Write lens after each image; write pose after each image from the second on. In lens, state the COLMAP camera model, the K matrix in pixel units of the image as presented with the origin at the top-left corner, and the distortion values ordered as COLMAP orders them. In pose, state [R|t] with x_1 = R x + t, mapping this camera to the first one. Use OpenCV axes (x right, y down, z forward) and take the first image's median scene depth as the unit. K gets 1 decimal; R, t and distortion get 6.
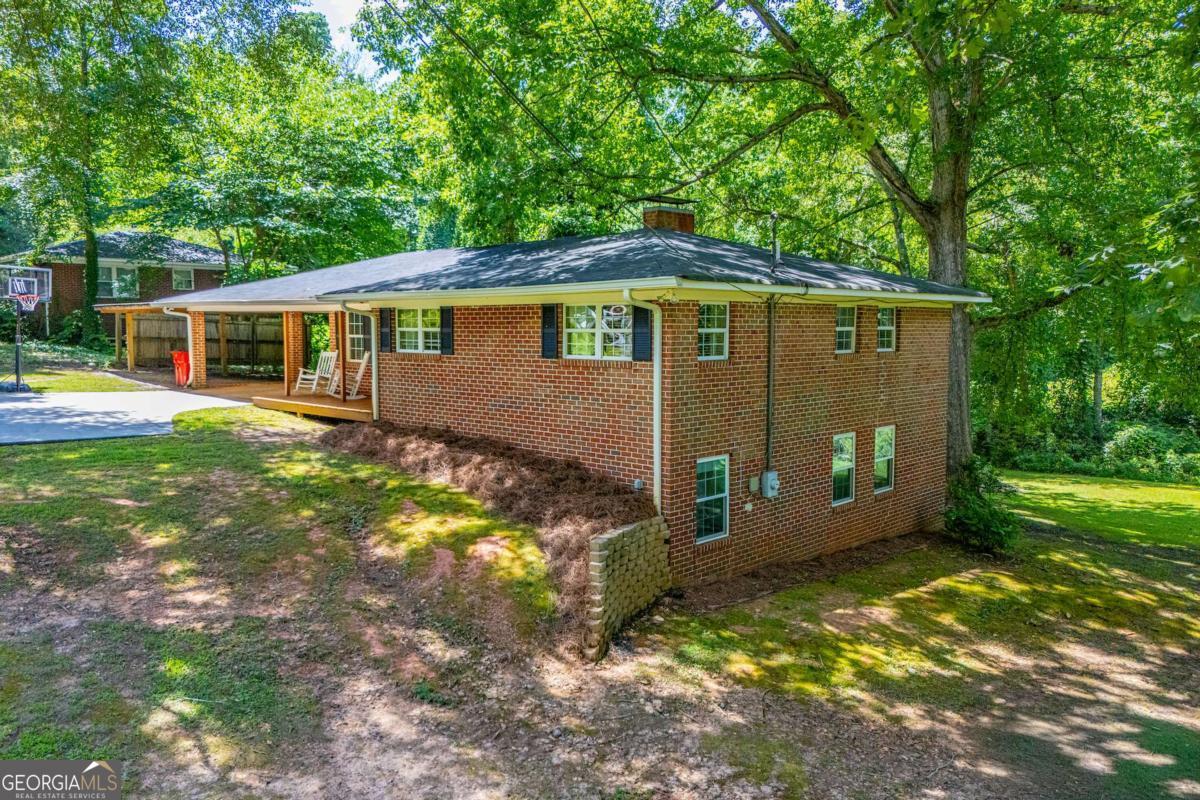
lens RADIAL K [[867.4, 0, 598.4], [0, 867.4, 378.0], [0, 0, 1]] dist [0.093556, -0.102205]
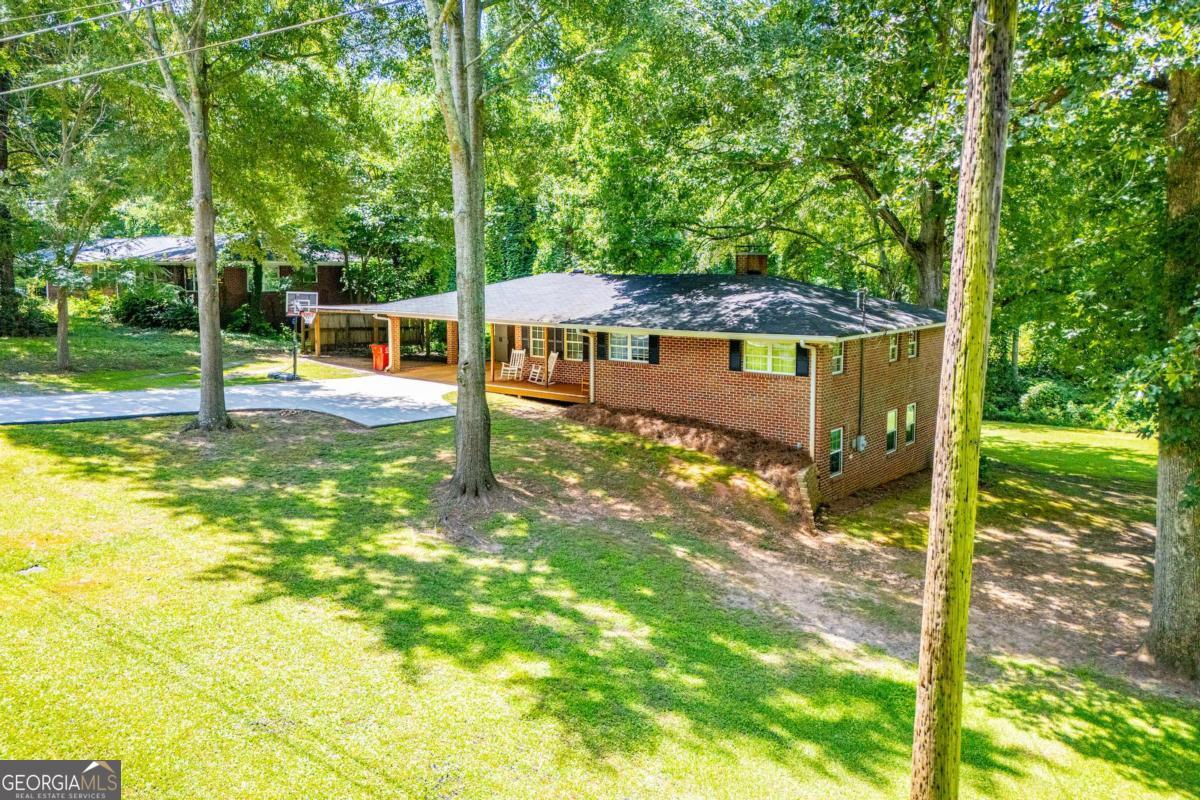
lens RADIAL K [[855.4, 0, 598.8], [0, 855.4, 332.4], [0, 0, 1]] dist [0.103875, -0.125065]
pose [[0.996352, -0.005396, 0.085167, -0.444798], [0.004247, 0.999898, 0.013670, -0.117328], [-0.085232, -0.013259, 0.996273, -0.627515]]
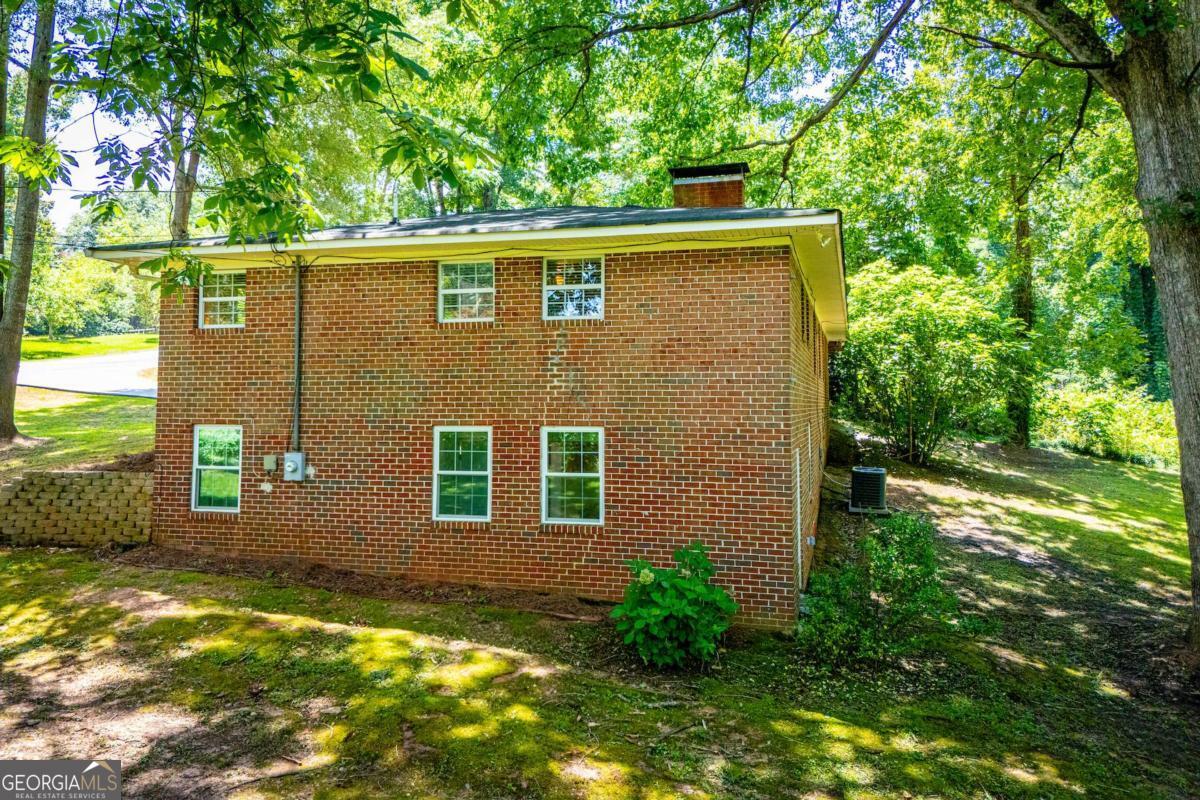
lens RADIAL K [[855.4, 0, 598.8], [0, 855.4, 332.4], [0, 0, 1]] dist [0.103875, -0.125065]
pose [[0.475225, -0.068071, -0.877227, 1.089718], [-0.054725, 0.992786, -0.106685, 0.060500], [0.878161, 0.098706, 0.468072, 0.811517]]
